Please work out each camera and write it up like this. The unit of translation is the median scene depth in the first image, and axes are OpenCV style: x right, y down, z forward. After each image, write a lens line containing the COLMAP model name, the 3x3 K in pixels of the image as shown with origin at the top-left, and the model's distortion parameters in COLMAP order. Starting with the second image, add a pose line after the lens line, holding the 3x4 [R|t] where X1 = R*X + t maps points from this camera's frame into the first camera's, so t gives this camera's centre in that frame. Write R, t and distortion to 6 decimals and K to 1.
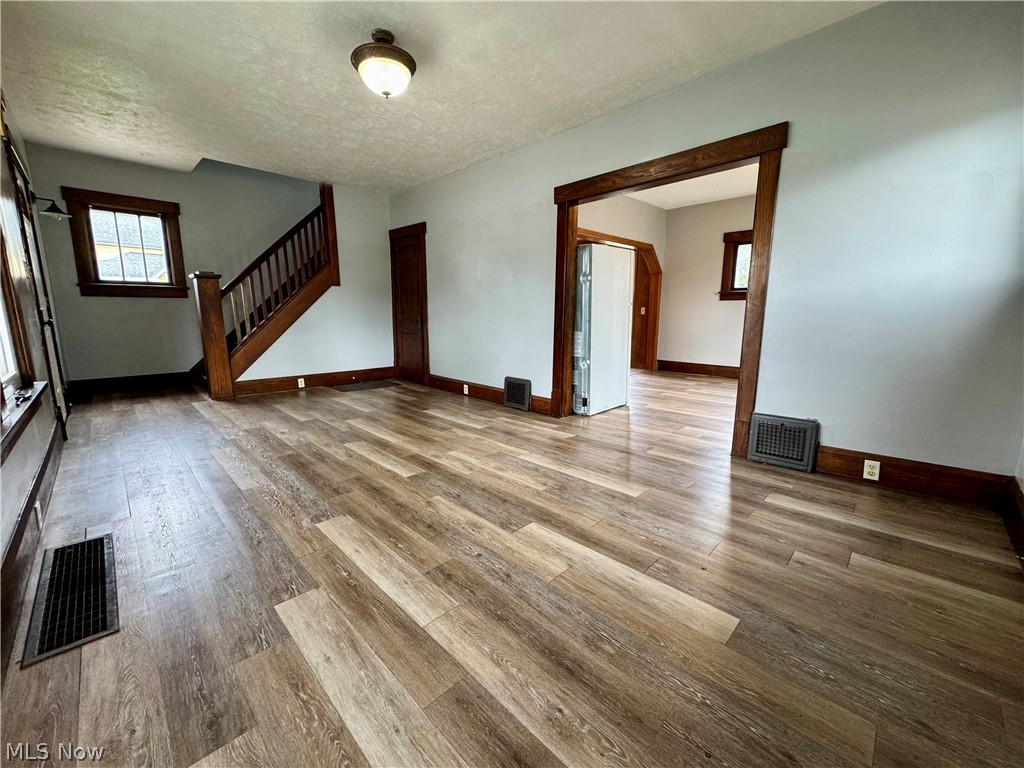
lens RADIAL K [[408.4, 0, 512.1], [0, 408.4, 381.2], [0, 0, 1]] dist [-0.006647, 0.001746]
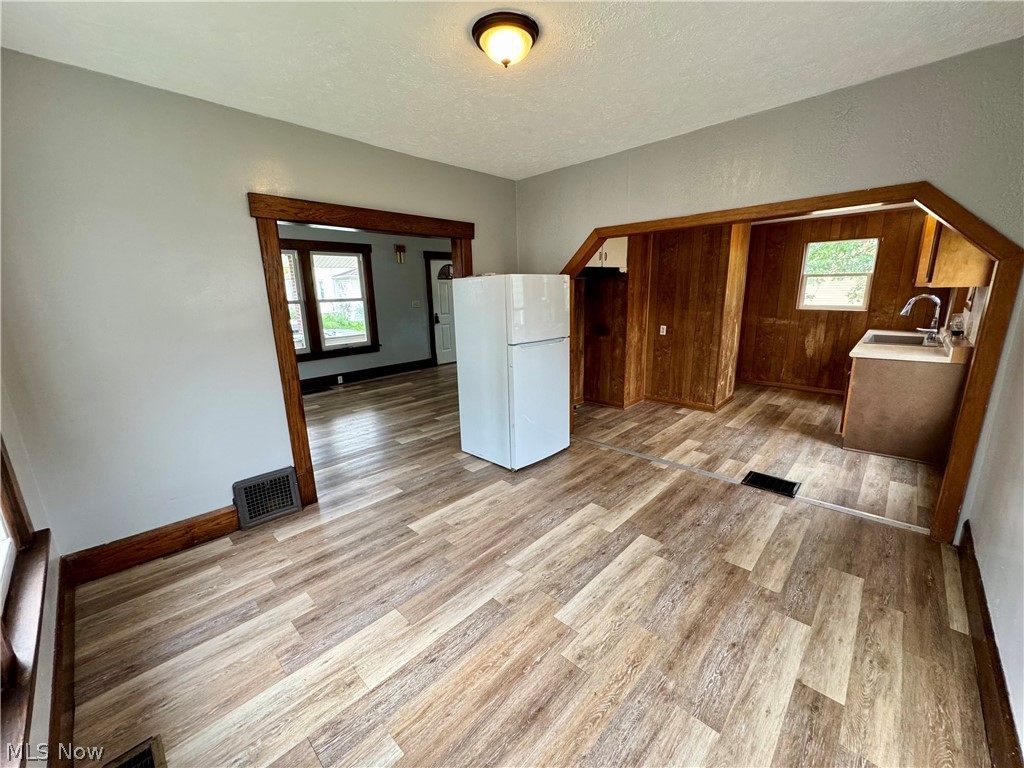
lens RADIAL K [[408.4, 0, 510.6], [0, 408.4, 381.5], [0, 0, 1]] dist [-0.006647, 0.001746]
pose [[0.018275, 0.222749, -0.974704, 1.768235], [-0.145358, 0.965102, 0.217830, -0.489727], [0.989210, 0.137700, 0.050015, 1.649752]]
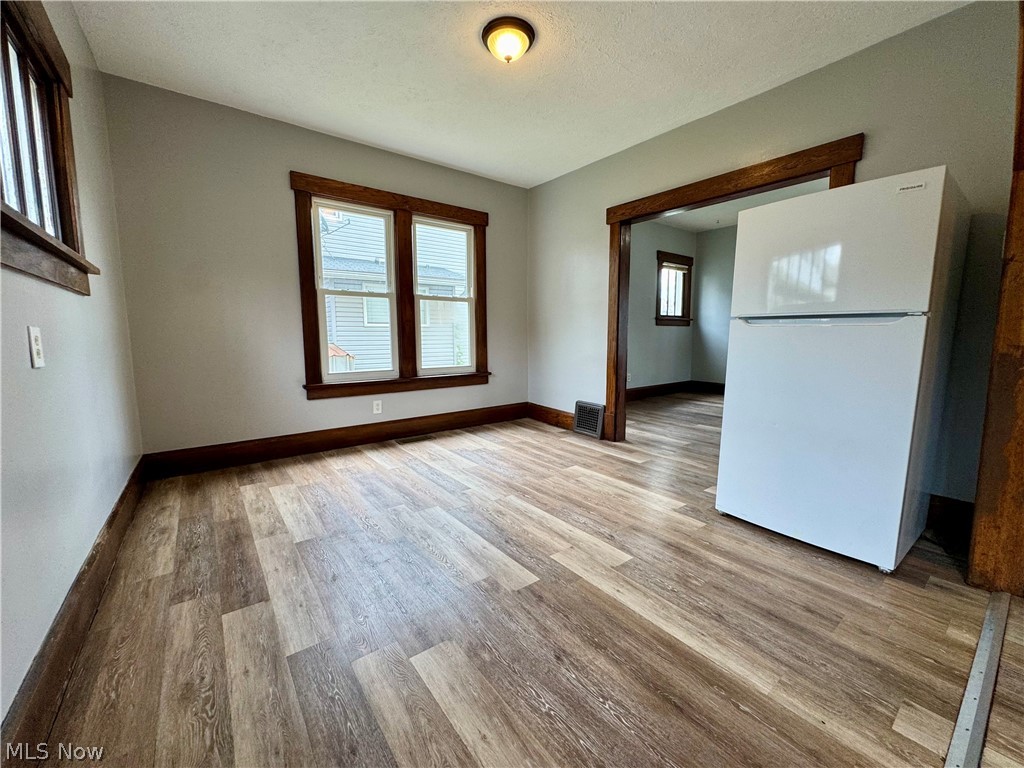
lens RADIAL K [[408.4, 0, 509.3], [0, 408.4, 384.0], [0, 0, 1]] dist [-0.006647, 0.001746]
pose [[-0.990469, -0.015889, 0.136818, 0.842995], [0.023869, 0.958494, 0.284110, -0.442078], [-0.135653, 0.284668, -0.948980, 2.609516]]
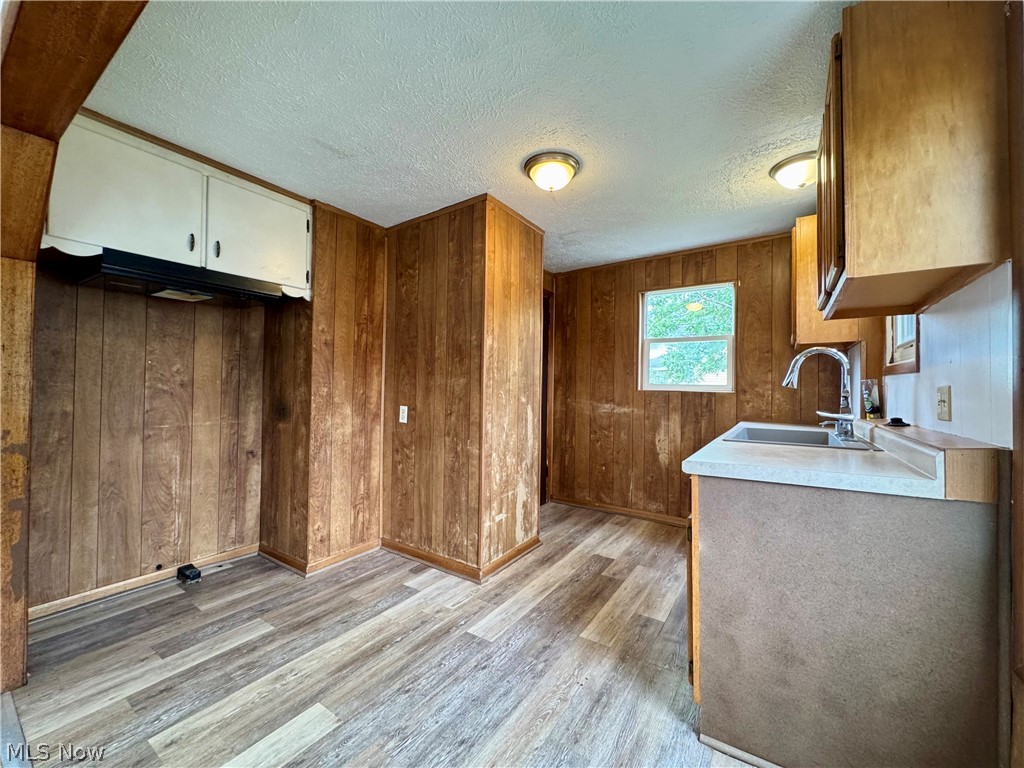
lens RADIAL K [[408.4, 0, 510.7], [0, 408.4, 381.6], [0, 0, 1]] dist [-0.006647, 0.001746]
pose [[0.189390, -0.018964, -0.981719, 0.890325], [-0.181472, 0.981914, -0.053977, -0.483905], [0.964987, 0.188377, 0.182523, 2.521784]]
